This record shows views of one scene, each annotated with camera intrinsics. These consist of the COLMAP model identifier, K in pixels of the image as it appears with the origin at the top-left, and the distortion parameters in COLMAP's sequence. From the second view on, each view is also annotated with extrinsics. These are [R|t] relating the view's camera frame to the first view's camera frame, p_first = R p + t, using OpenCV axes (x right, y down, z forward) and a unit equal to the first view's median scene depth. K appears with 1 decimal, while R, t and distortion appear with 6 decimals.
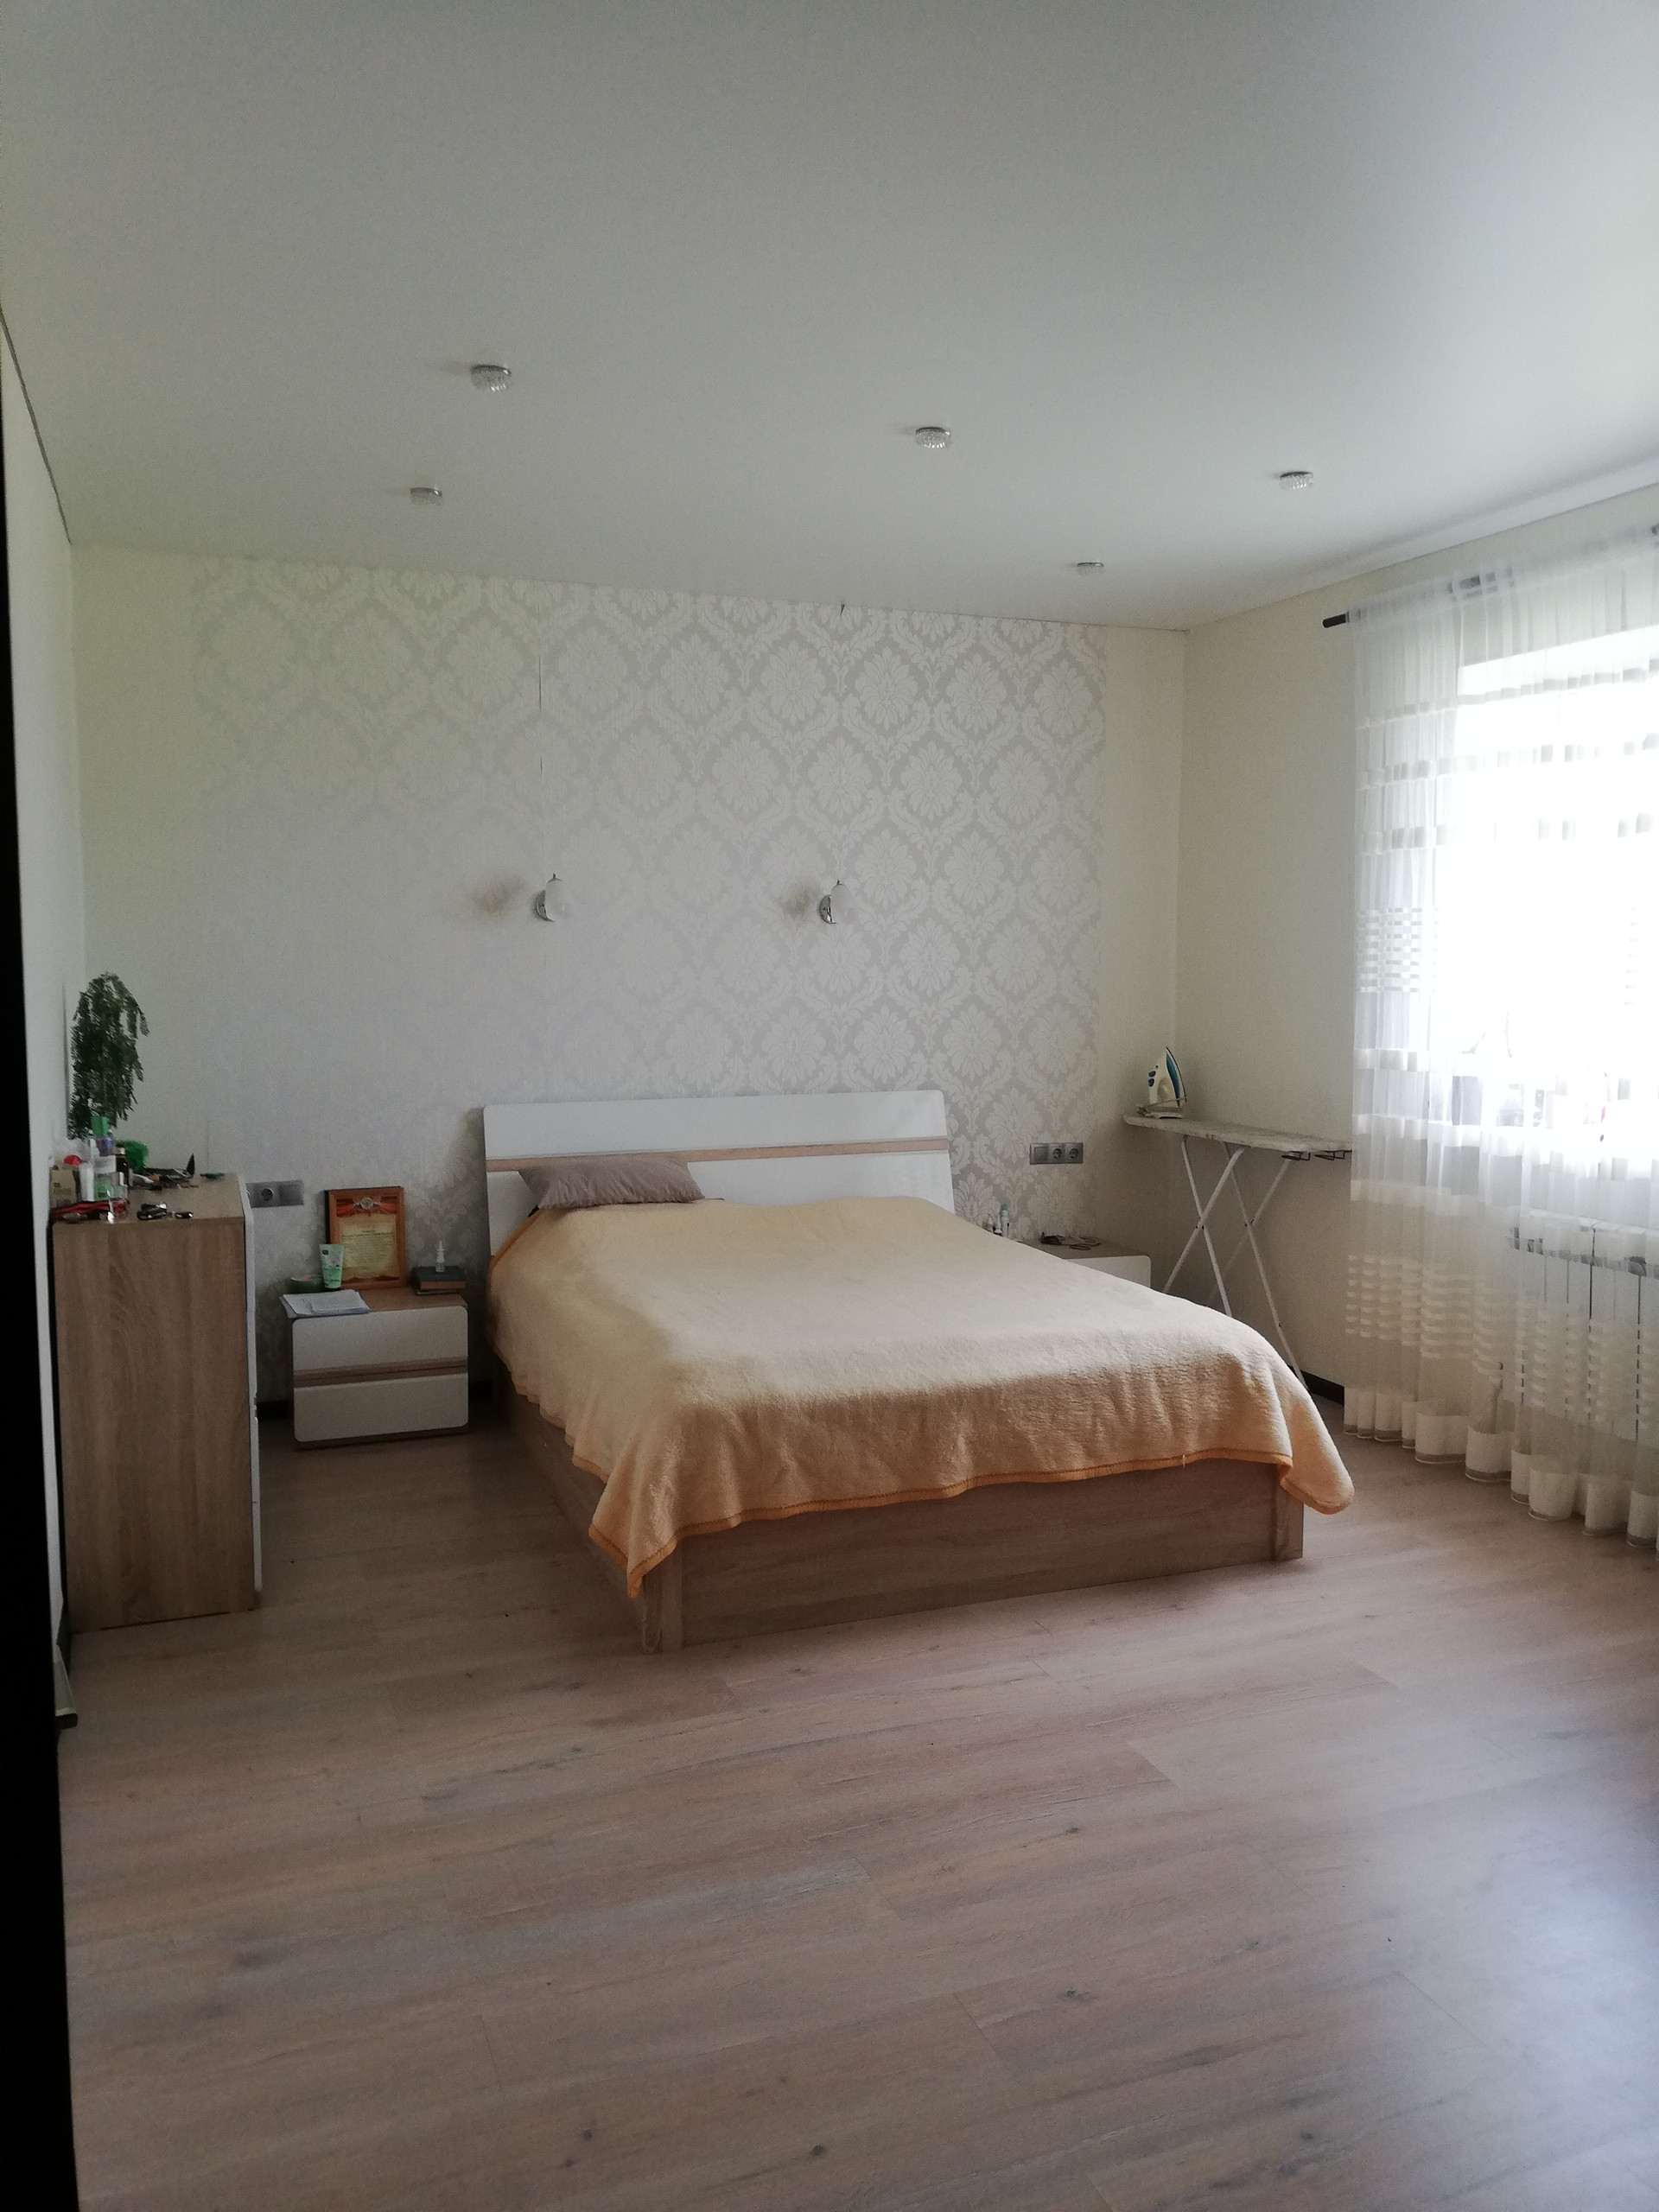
lens RADIAL K [[1693.1, 0, 827.8], [0, 1693.1, 1033.4], [0, 0, 1]] dist [-0.091104, -0.151533]
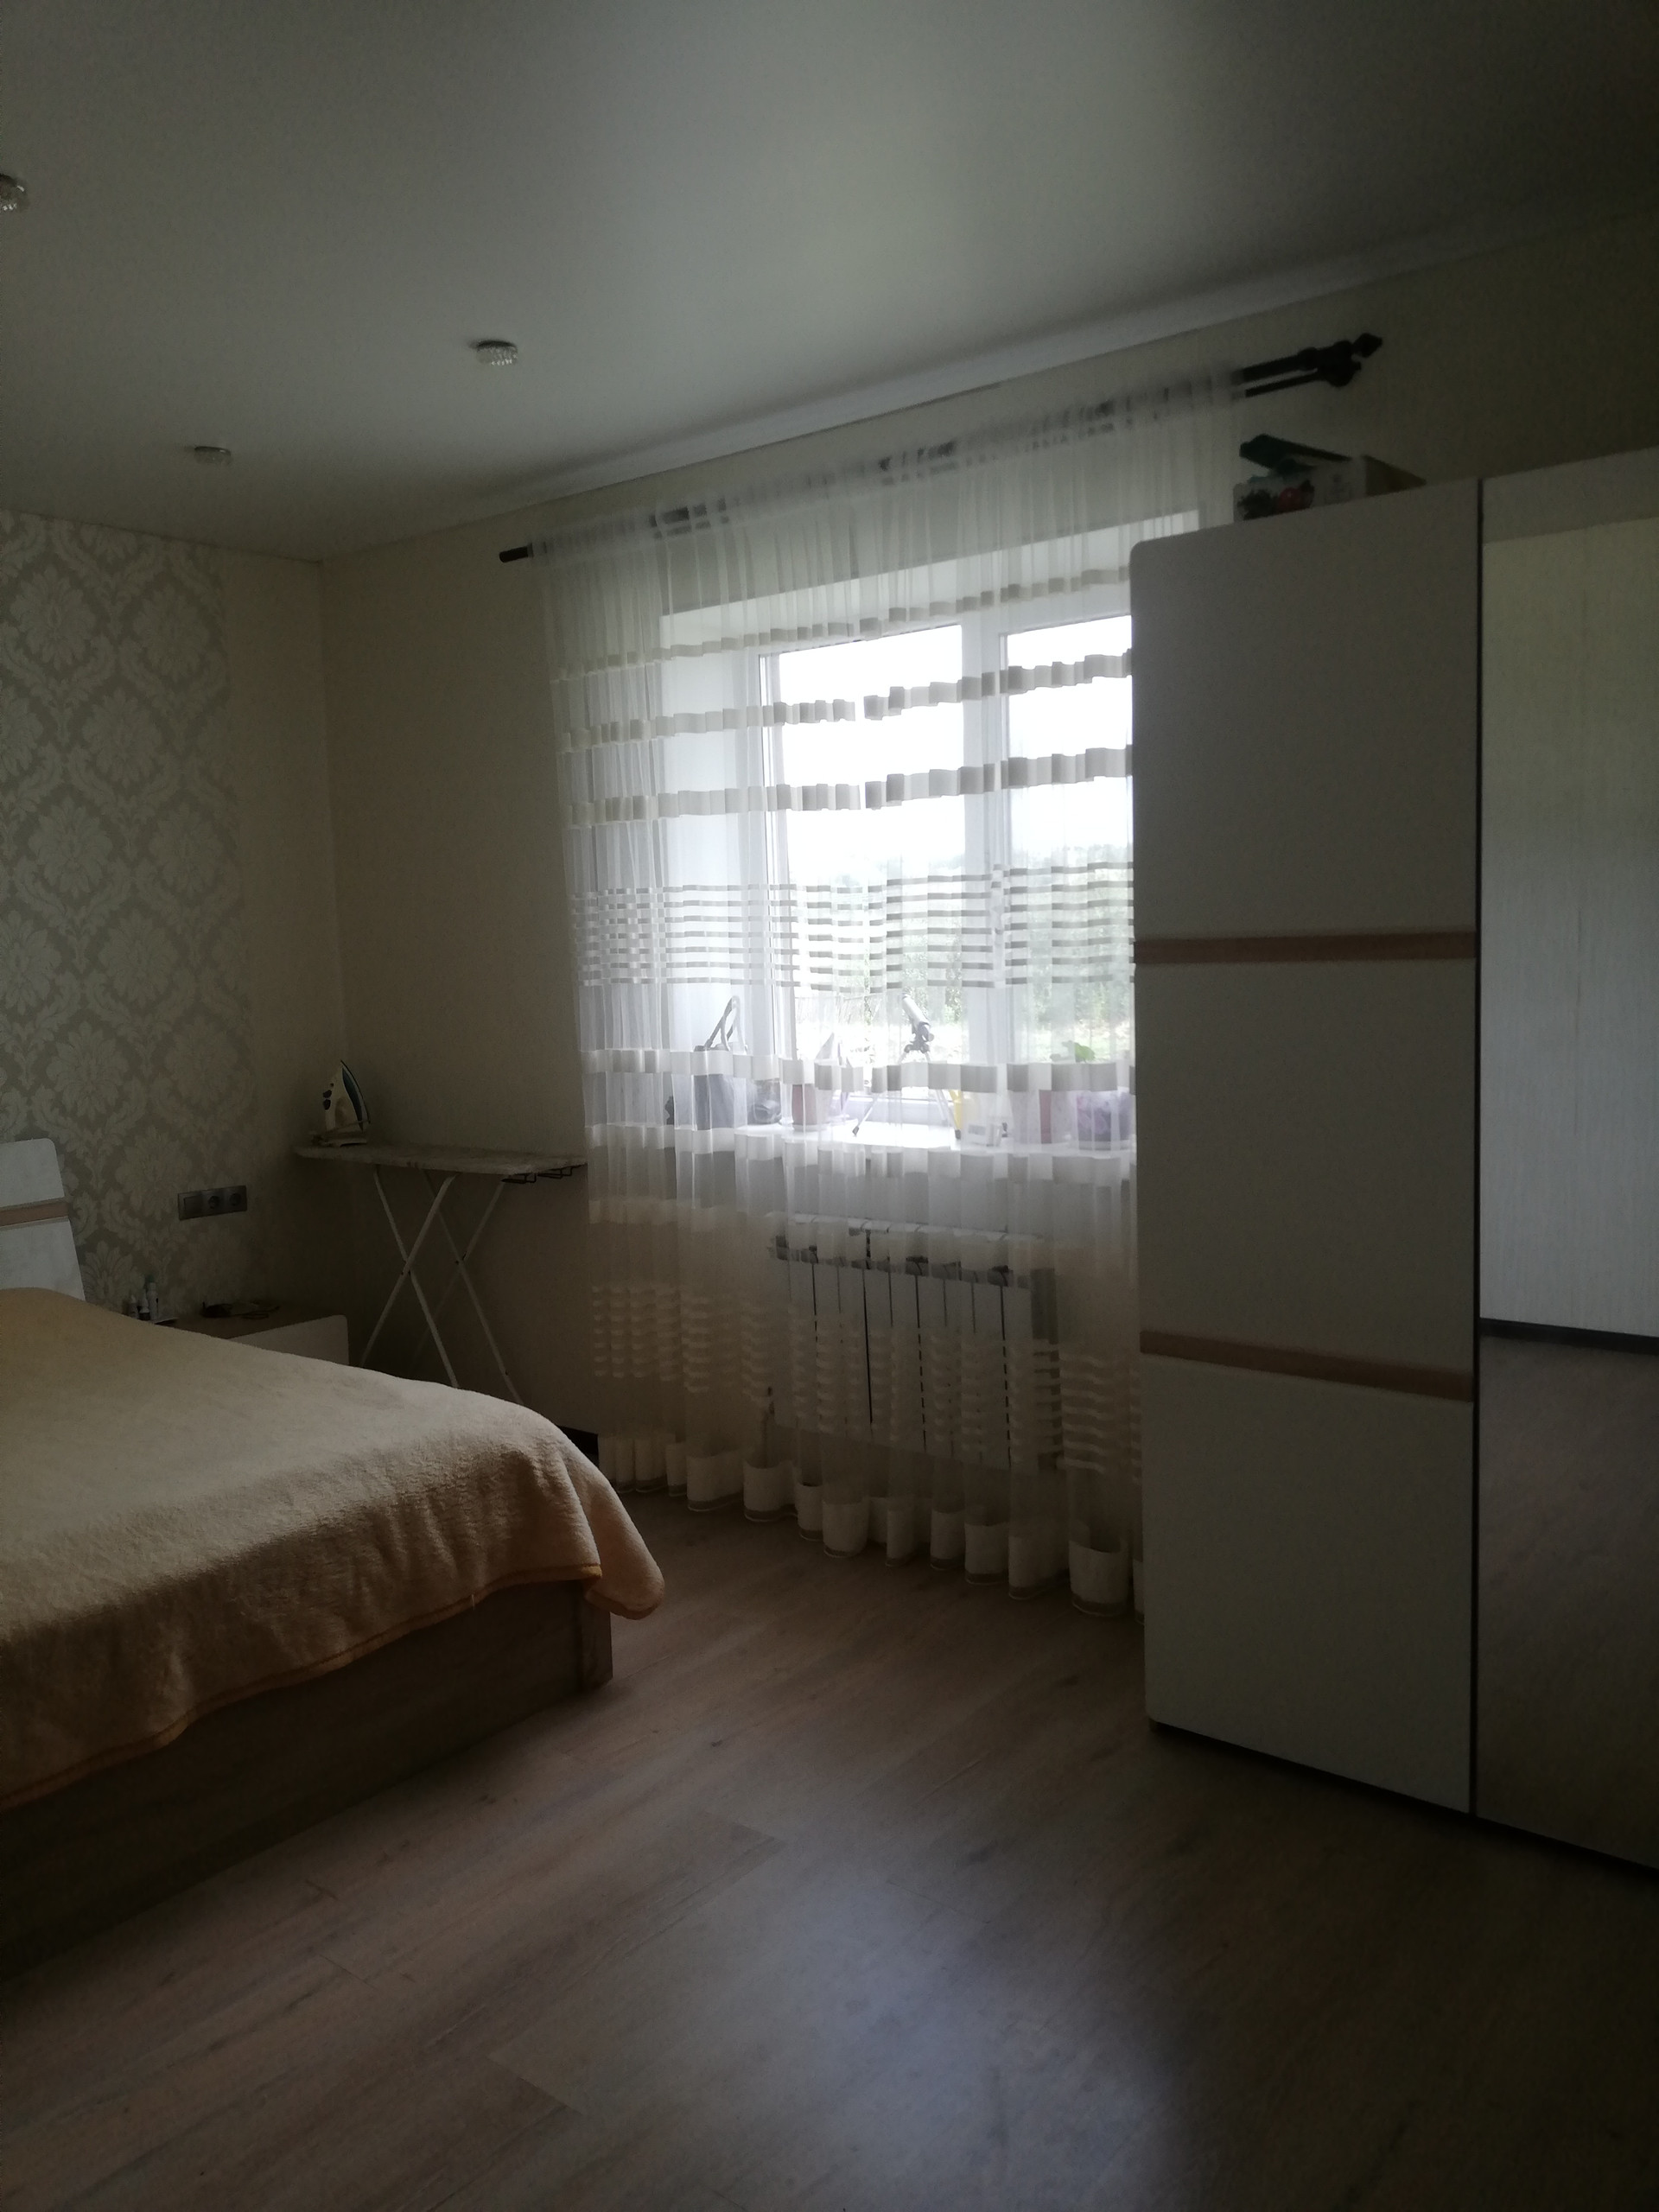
lens RADIAL K [[1673.6, 0, 889.4], [0, 1673.6, 1082.5], [0, 0, 1]] dist [0.065427, -0.149274]
pose [[0.844256, -0.071811, 0.531107, -0.016760], [0.052622, 0.997301, 0.051196, -0.011345], [-0.533350, -0.015274, 0.845757, 0.181686]]
